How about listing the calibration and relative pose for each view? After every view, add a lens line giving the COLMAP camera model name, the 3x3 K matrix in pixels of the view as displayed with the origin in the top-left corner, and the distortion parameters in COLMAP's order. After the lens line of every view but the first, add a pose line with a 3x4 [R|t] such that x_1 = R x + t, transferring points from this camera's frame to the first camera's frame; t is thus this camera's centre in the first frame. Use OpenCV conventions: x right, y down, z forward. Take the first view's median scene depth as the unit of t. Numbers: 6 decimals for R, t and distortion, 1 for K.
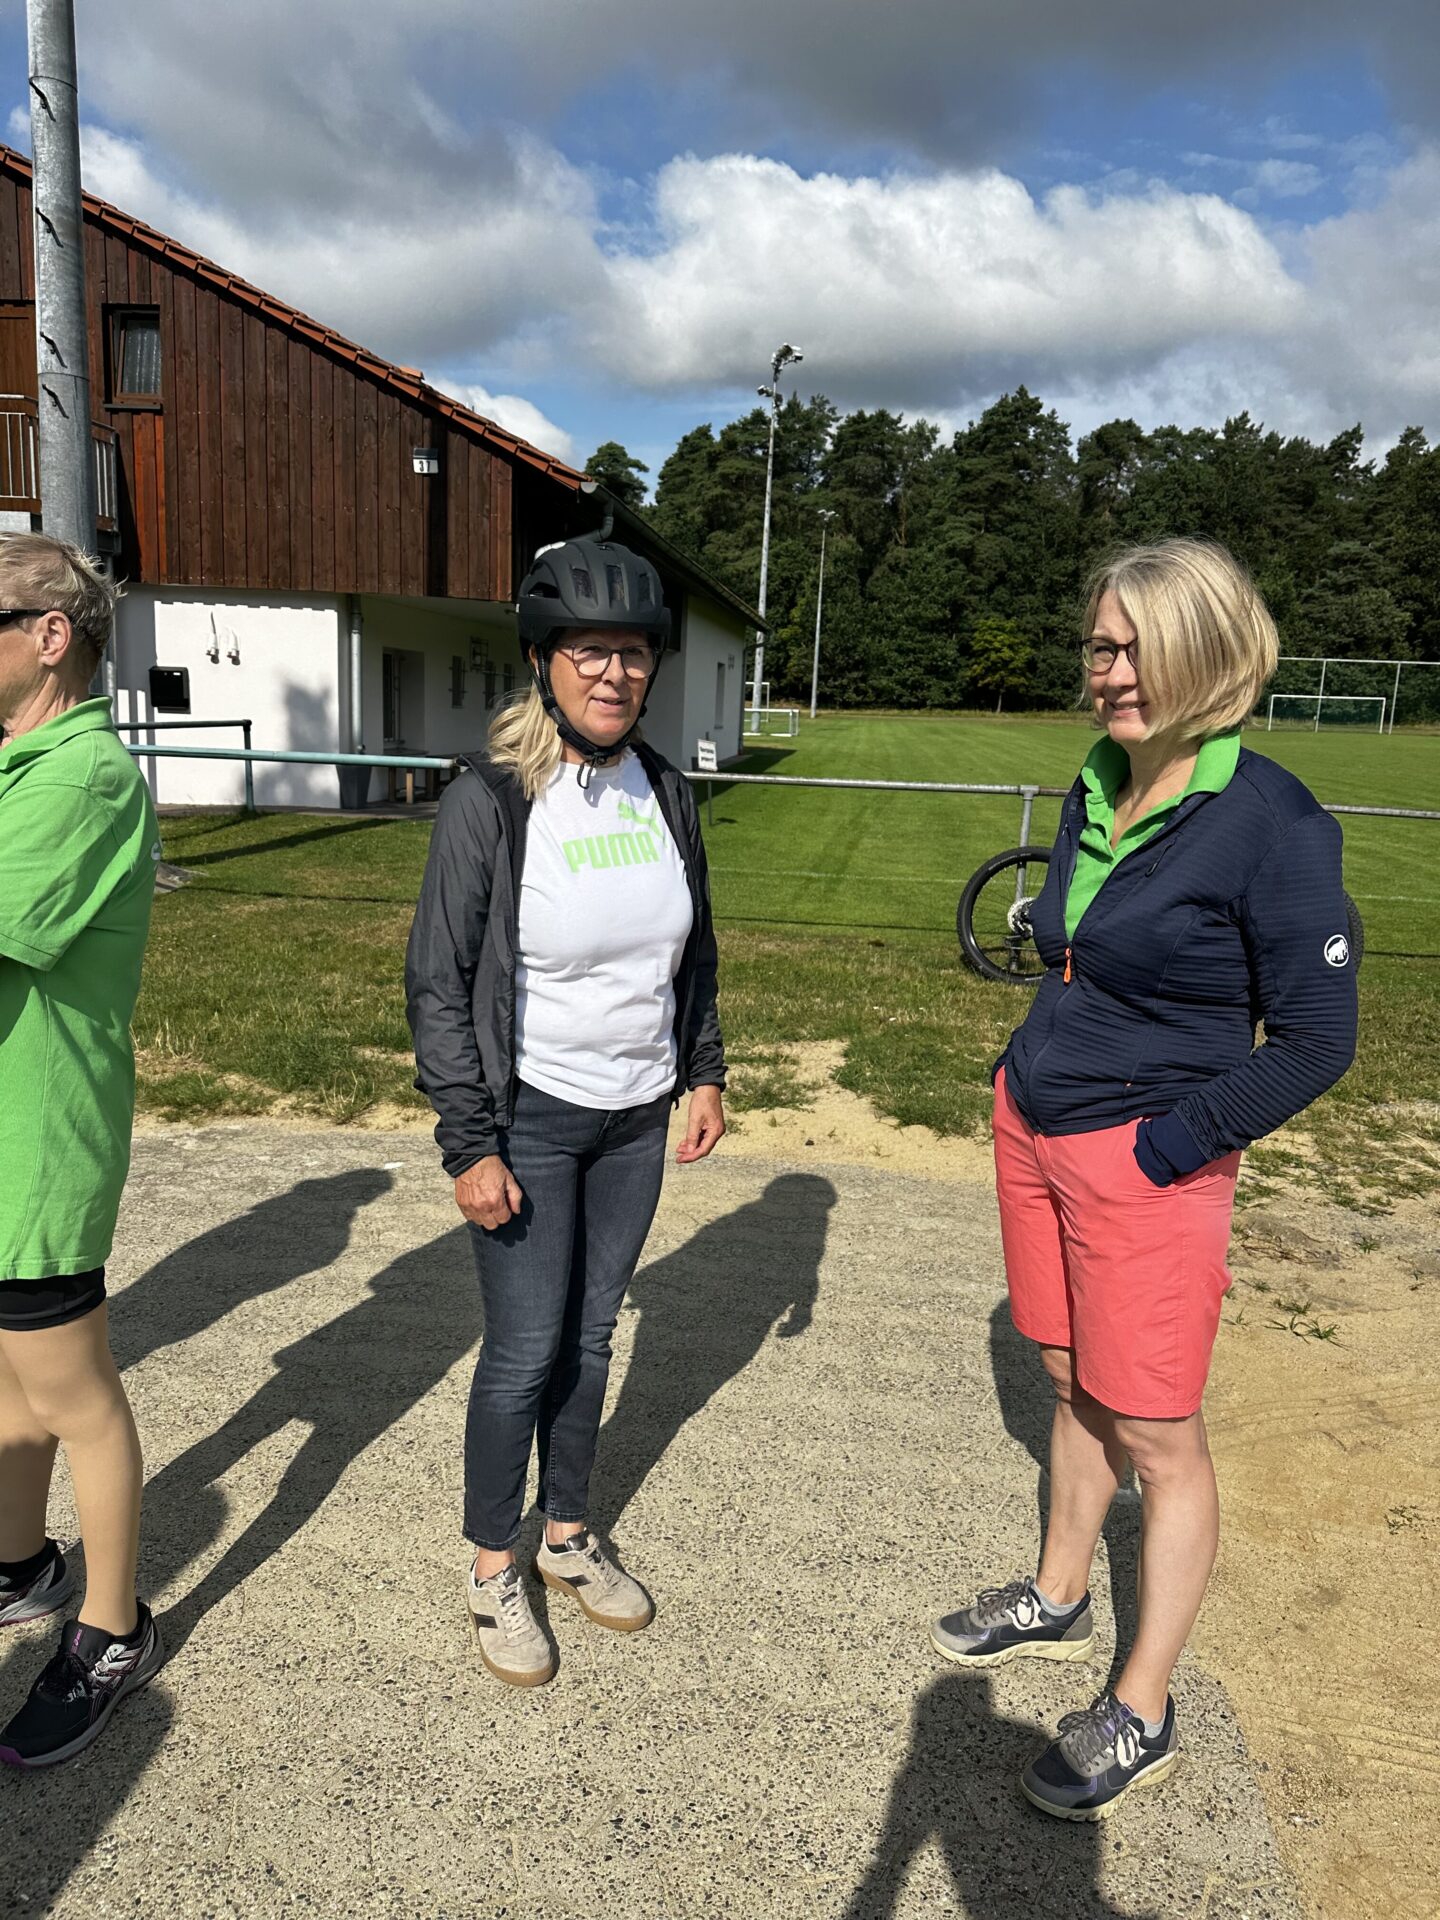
lens RADIAL K [[1311.0, 0, 720.0], [0, 1311.0, 960.0], [0, 0, 1]] dist [0.096078, -0.140997]
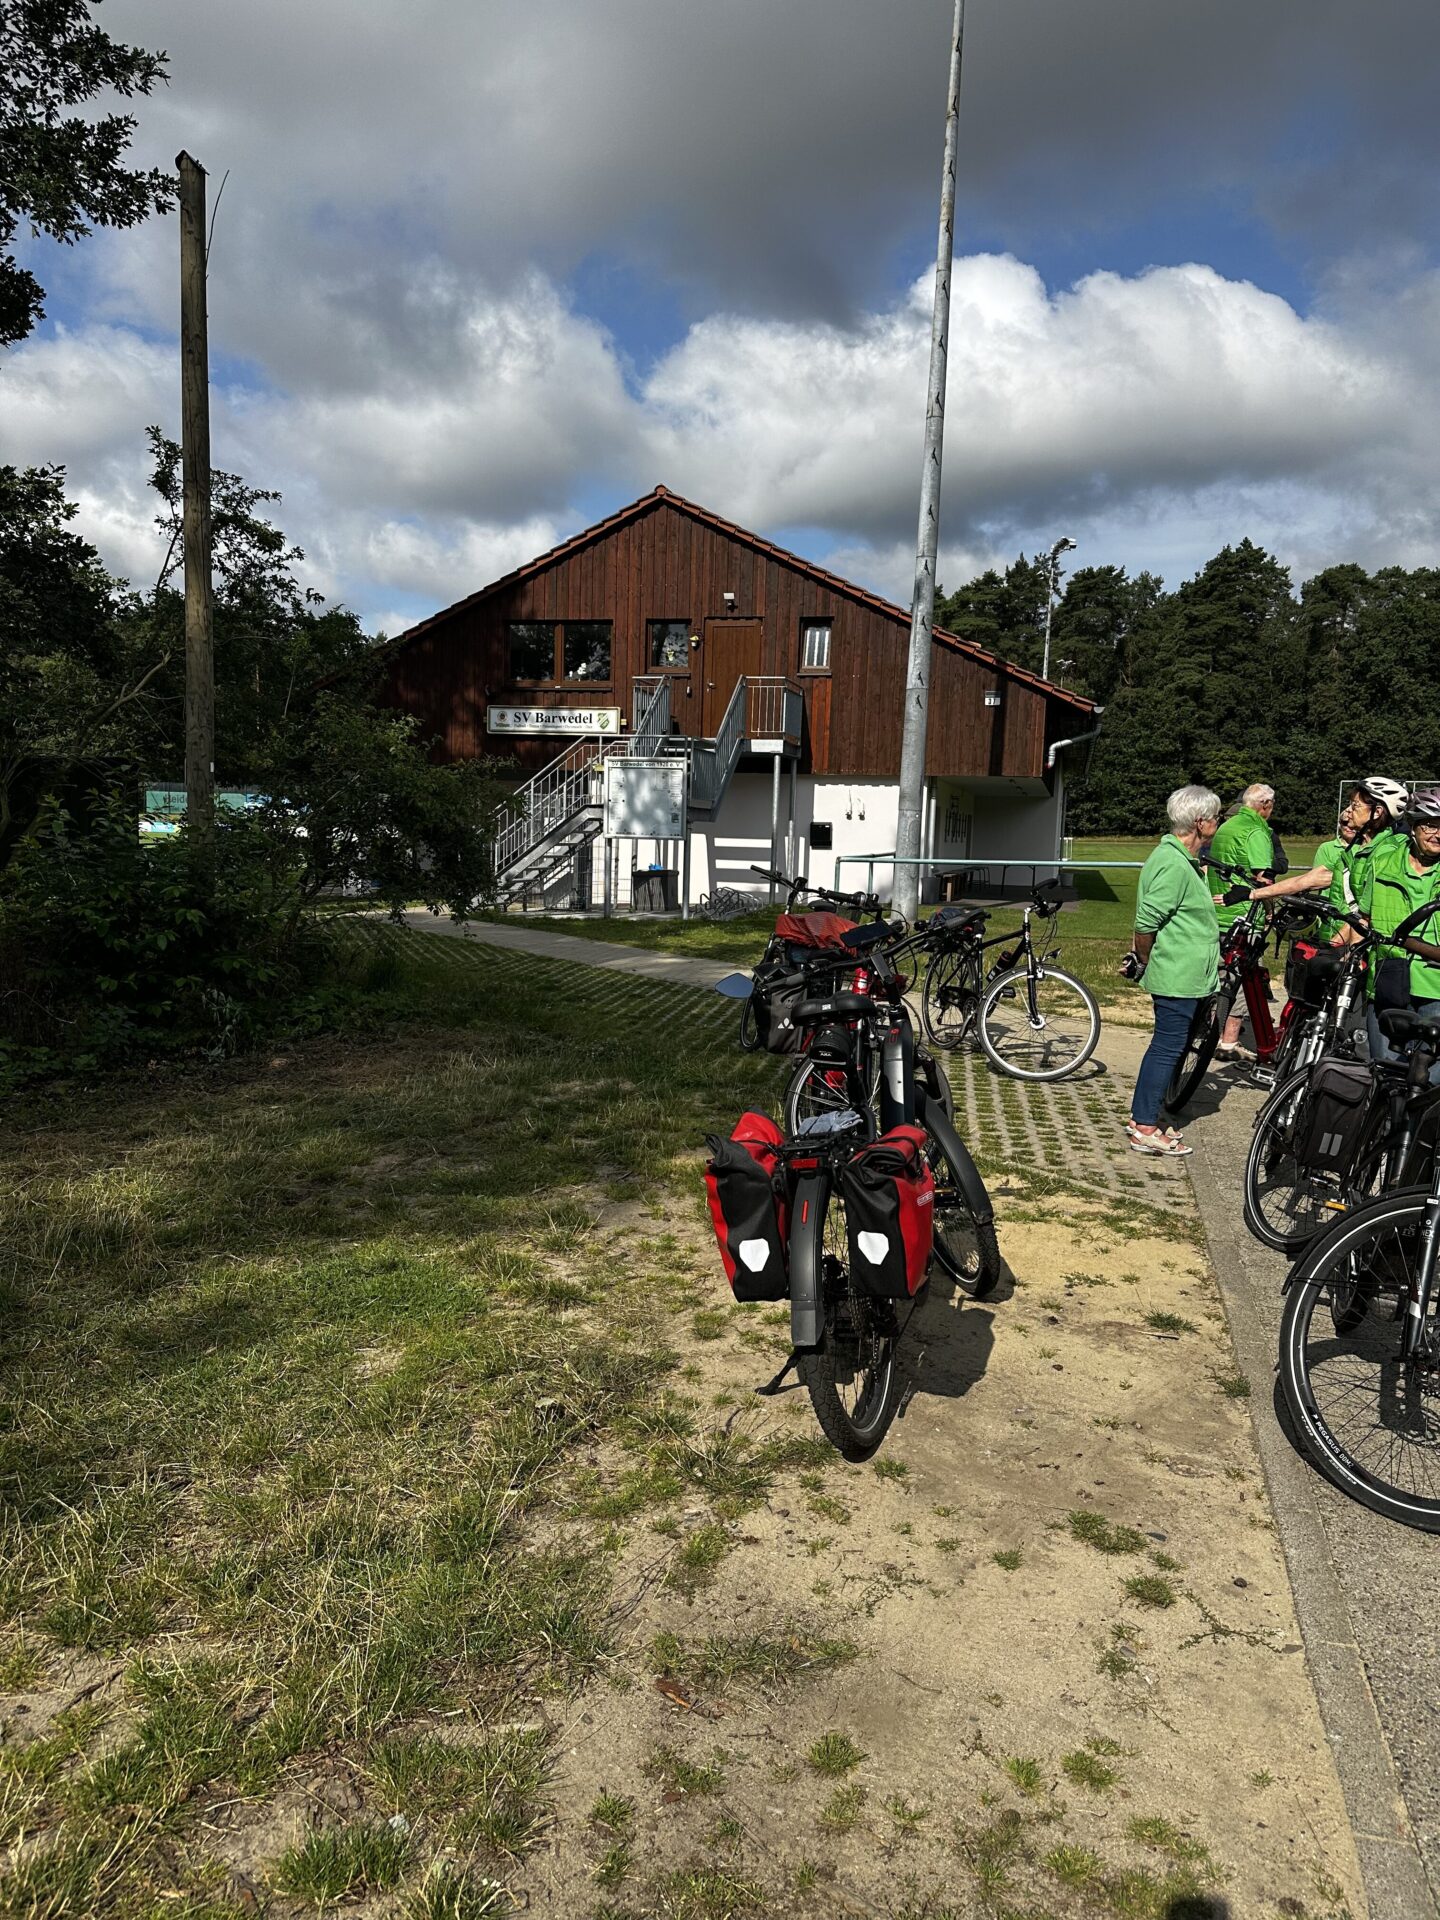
lens RADIAL K [[1326.3, 0, 682.3], [0, 1326.3, 965.6], [0, 0, 1]] dist [0.090695, -0.152798]
pose [[0.987458, -0.003826, -0.157834, -0.052042], [-0.011240, 0.995466, -0.094453, 0.019053], [0.157479, 0.095043, 0.982938, -0.104945]]
